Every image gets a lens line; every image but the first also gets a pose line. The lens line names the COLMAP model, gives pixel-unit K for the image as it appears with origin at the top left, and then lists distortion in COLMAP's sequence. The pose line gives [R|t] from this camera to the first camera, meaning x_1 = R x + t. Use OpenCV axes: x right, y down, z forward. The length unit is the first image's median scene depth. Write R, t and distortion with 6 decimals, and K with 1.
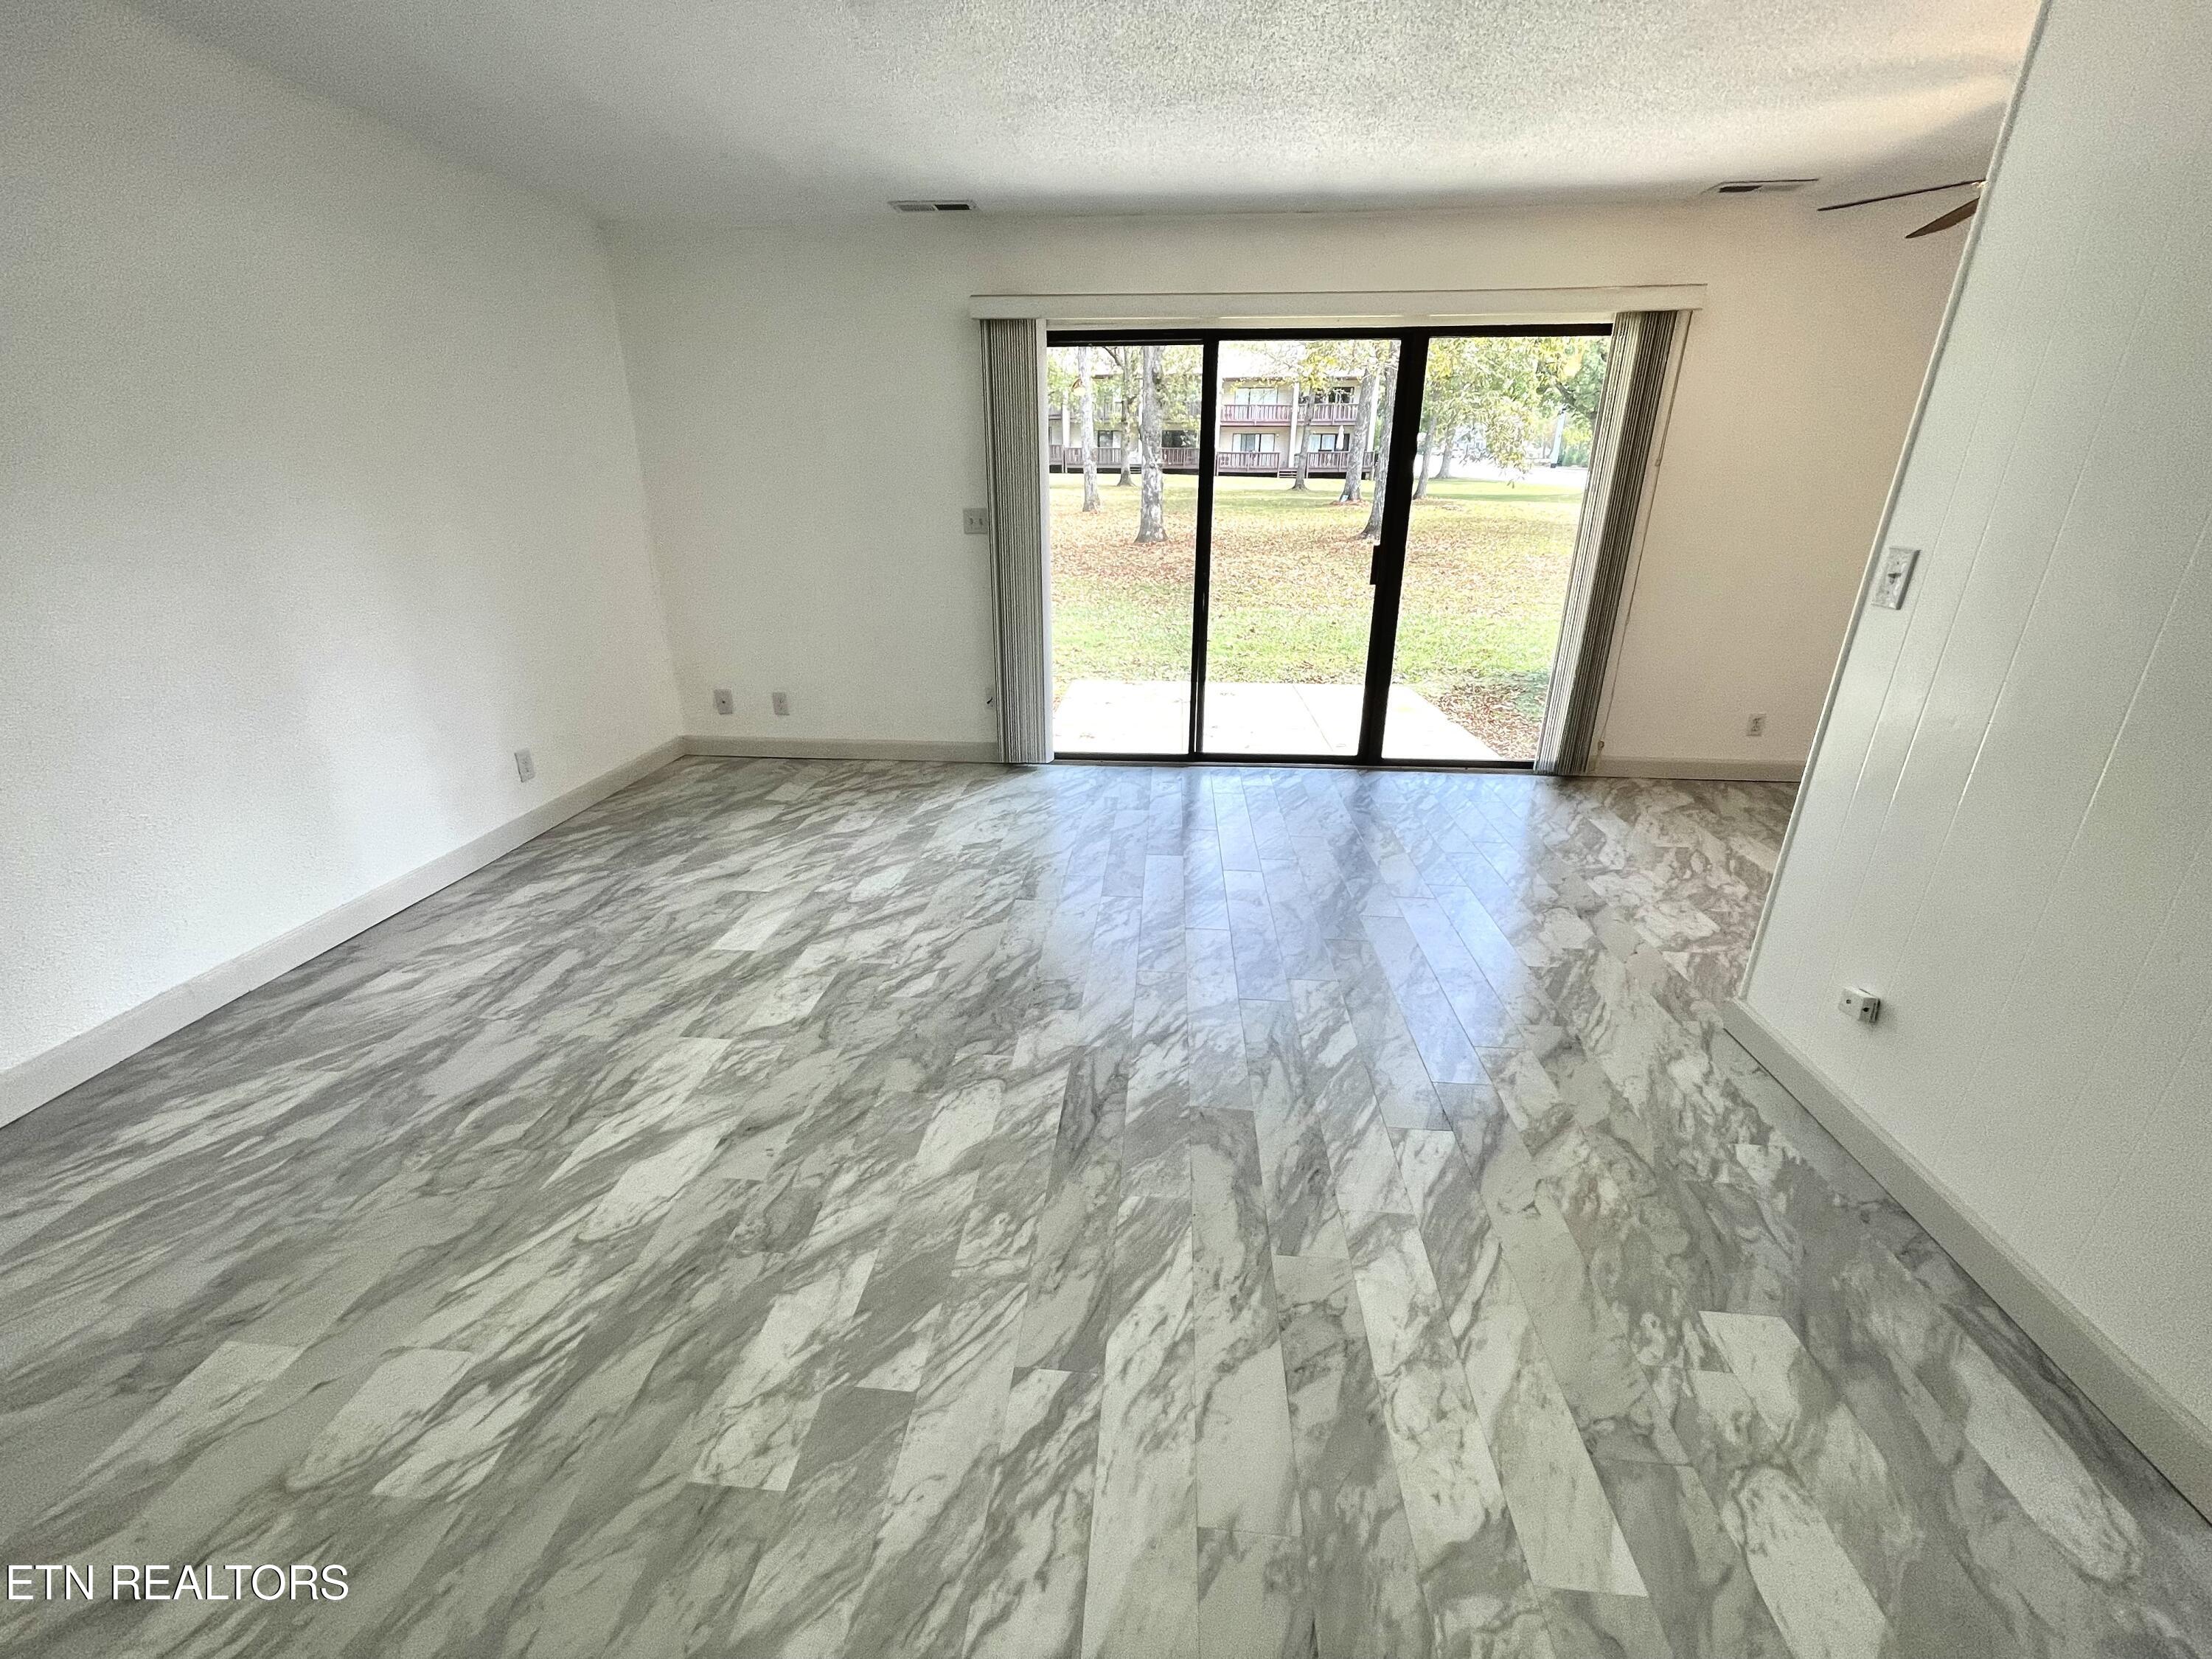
lens RADIAL K [[890.0, 0, 1099.0], [0, 890.0, 825.9], [0, 0, 1]] dist [-0.000313, -0.000399]
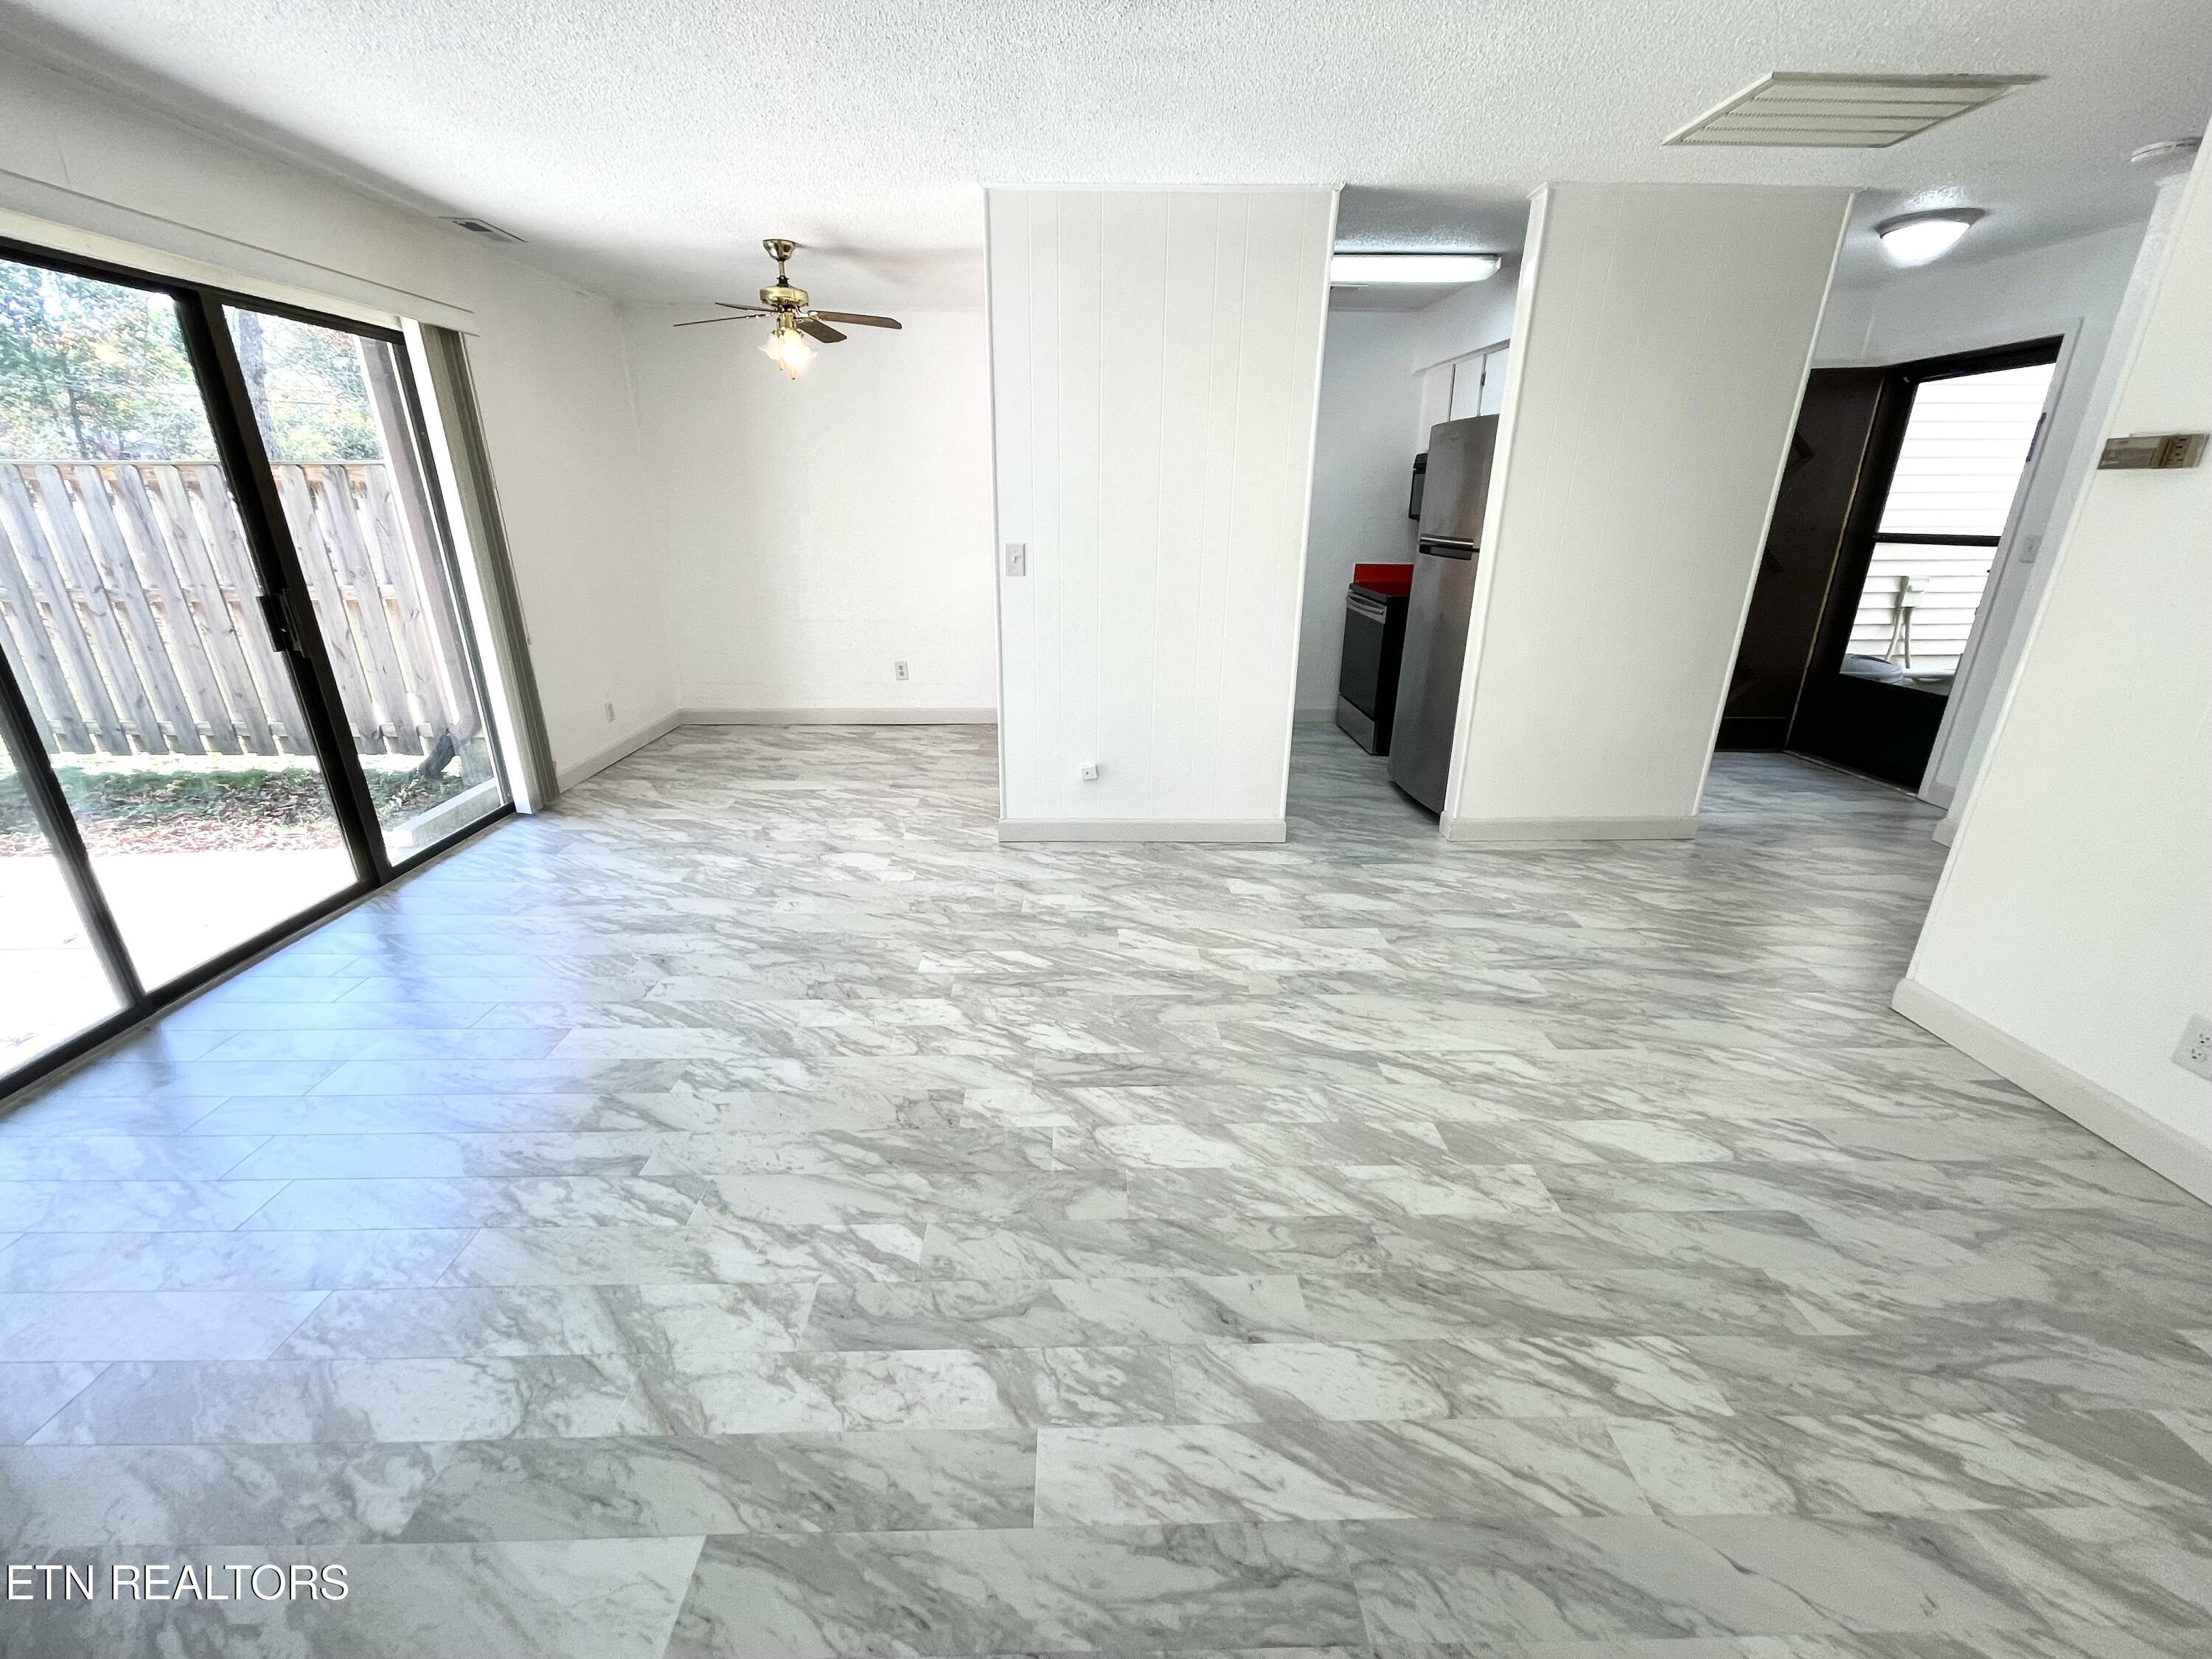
lens RADIAL K [[895.3, 0, 1099.3], [0, 895.3, 821.6], [0, 0, 1]] dist [0.001314, -0.000654]
pose [[-0.099023, -0.339194, 0.935490, -0.904852], [0.354106, 0.866561, 0.351684, -0.343021], [-0.929948, 0.366087, 0.034301, 0.840161]]
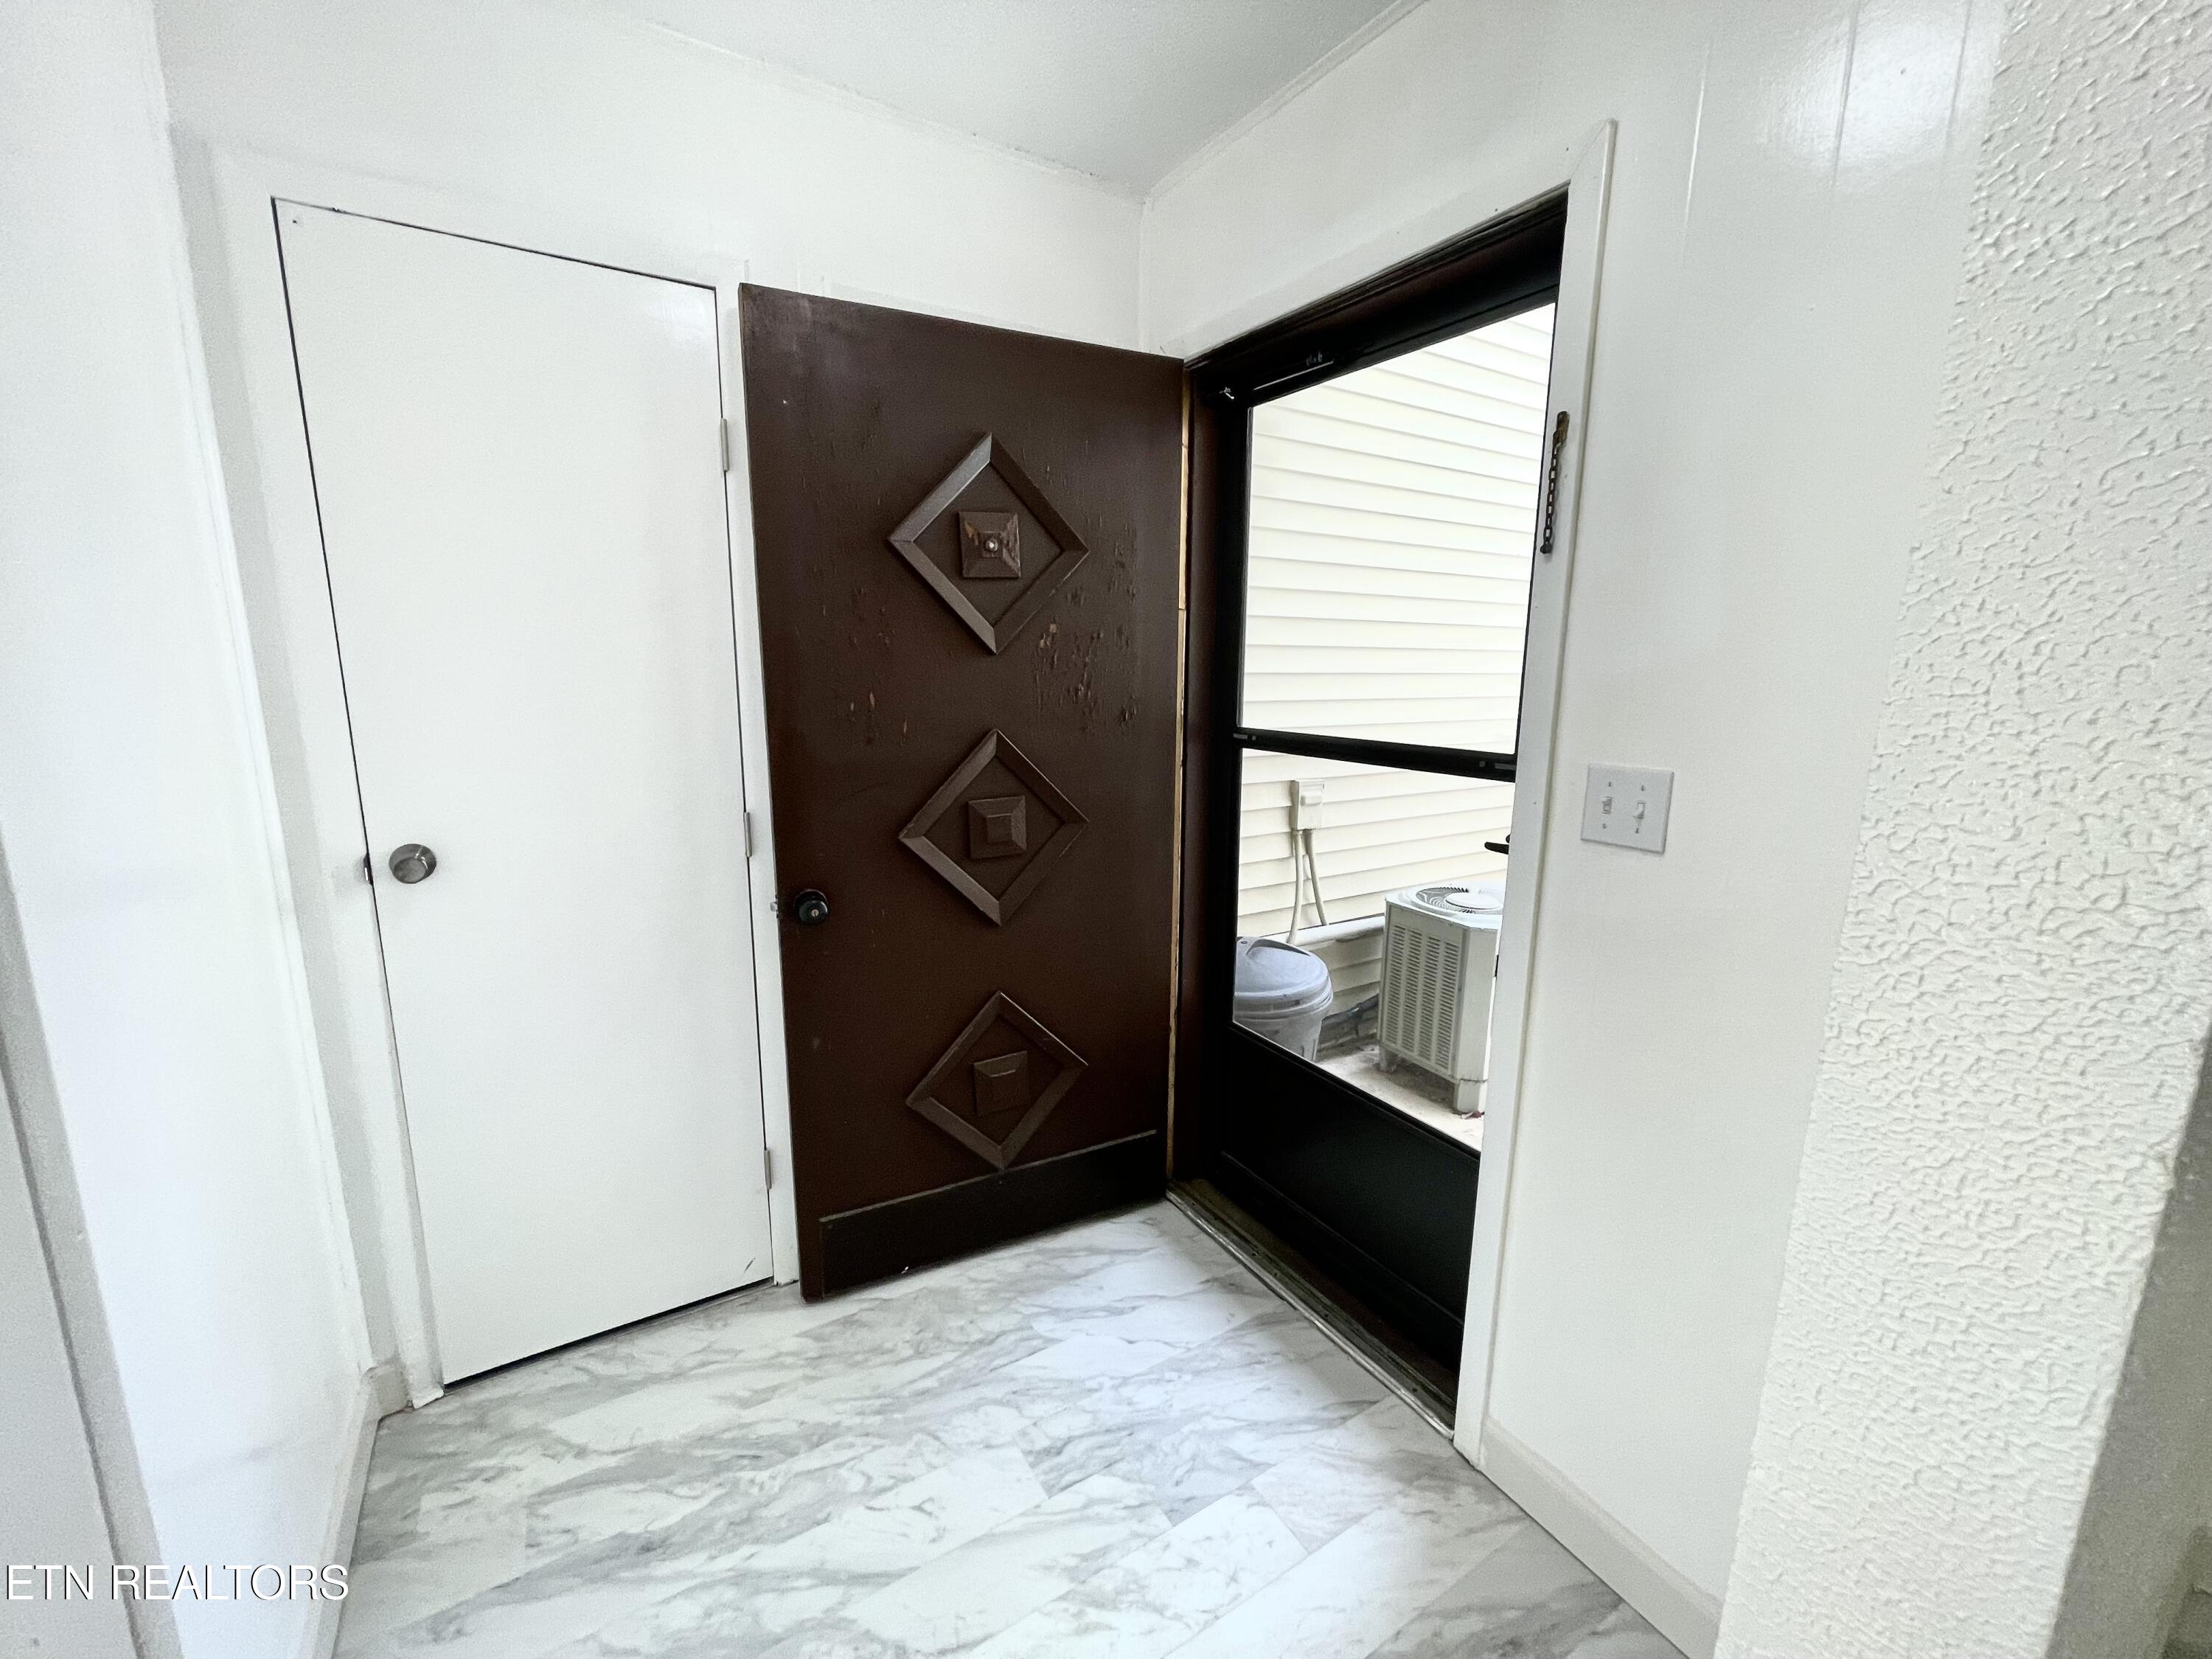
lens RADIAL K [[895.3, 0, 1099.3], [0, 895.3, 821.6], [0, 0, 1]] dist [0.001314, -0.000654]
pose [[-0.587174, -0.155973, 0.794291, 0.511066], [0.278521, 0.882414, 0.379172, 0.172585], [-0.760034, 0.443867, -0.474689, -0.501123]]
